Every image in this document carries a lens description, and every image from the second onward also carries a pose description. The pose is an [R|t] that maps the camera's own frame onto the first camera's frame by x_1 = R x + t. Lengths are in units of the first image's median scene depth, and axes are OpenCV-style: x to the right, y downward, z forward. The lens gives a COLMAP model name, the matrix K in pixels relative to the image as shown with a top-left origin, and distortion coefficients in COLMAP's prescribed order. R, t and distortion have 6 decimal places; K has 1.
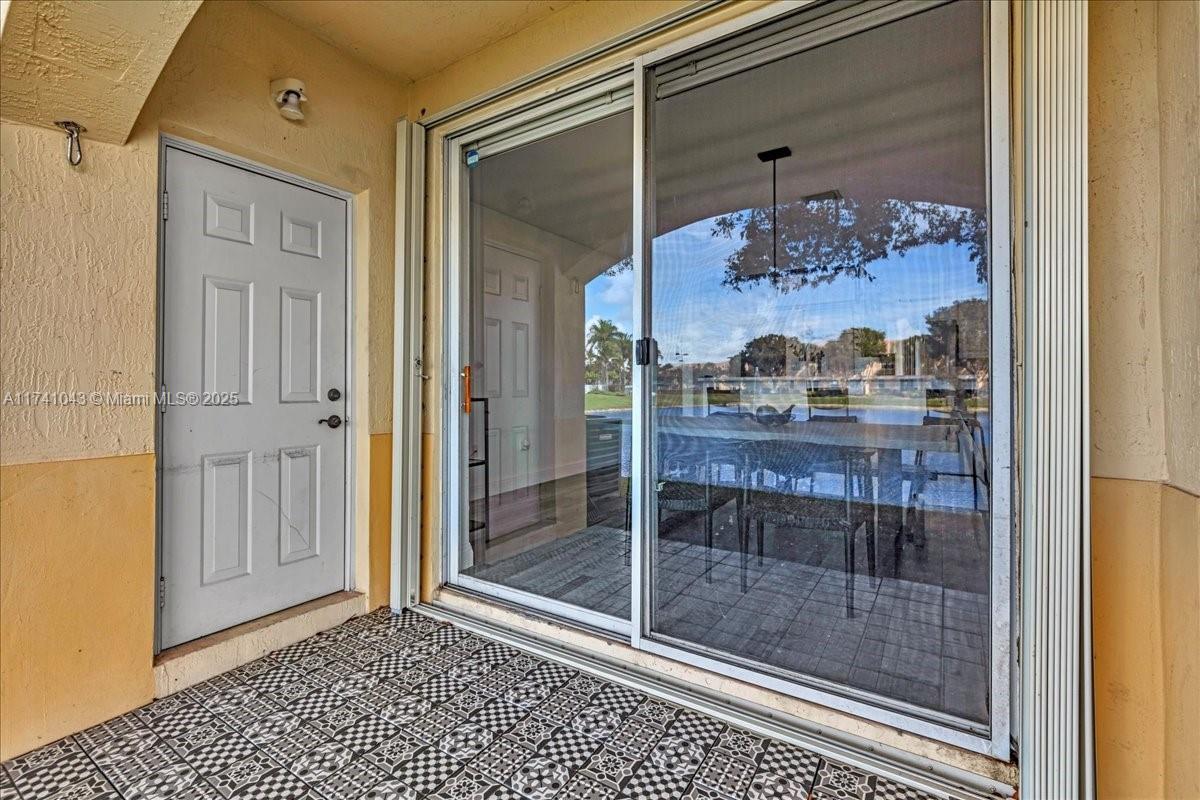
lens RADIAL K [[509.4, 0, 614.7], [0, 509.4, 383.5], [0, 0, 1]] dist [-0.034402, 0.001599]
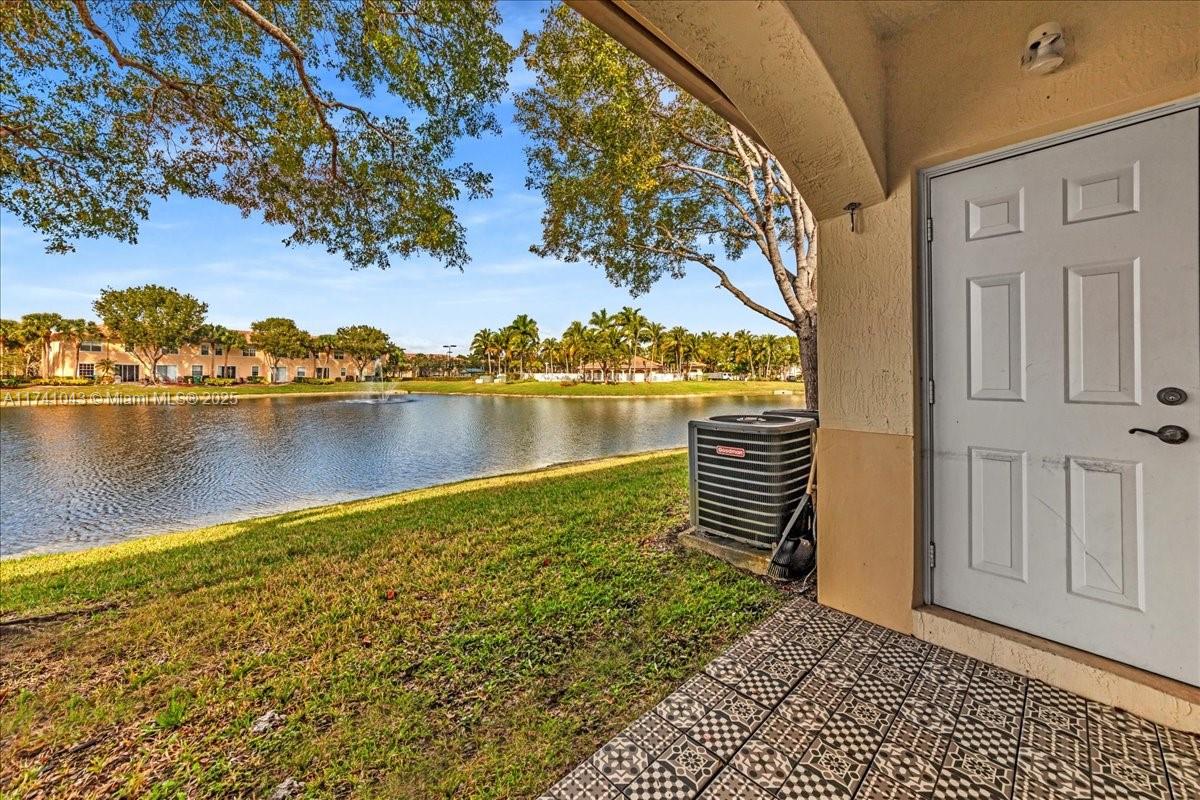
lens RADIAL K [[444.6, 0, 602.8], [0, 444.6, 381.2], [0, 0, 1]] dist [-0.008639, 0.001515]
pose [[-0.280440, 0.009505, -0.959824, 0.251785], [0.000694, 0.999953, 0.009700, -0.005036], [0.959871, 0.002054, -0.280434, 0.410743]]
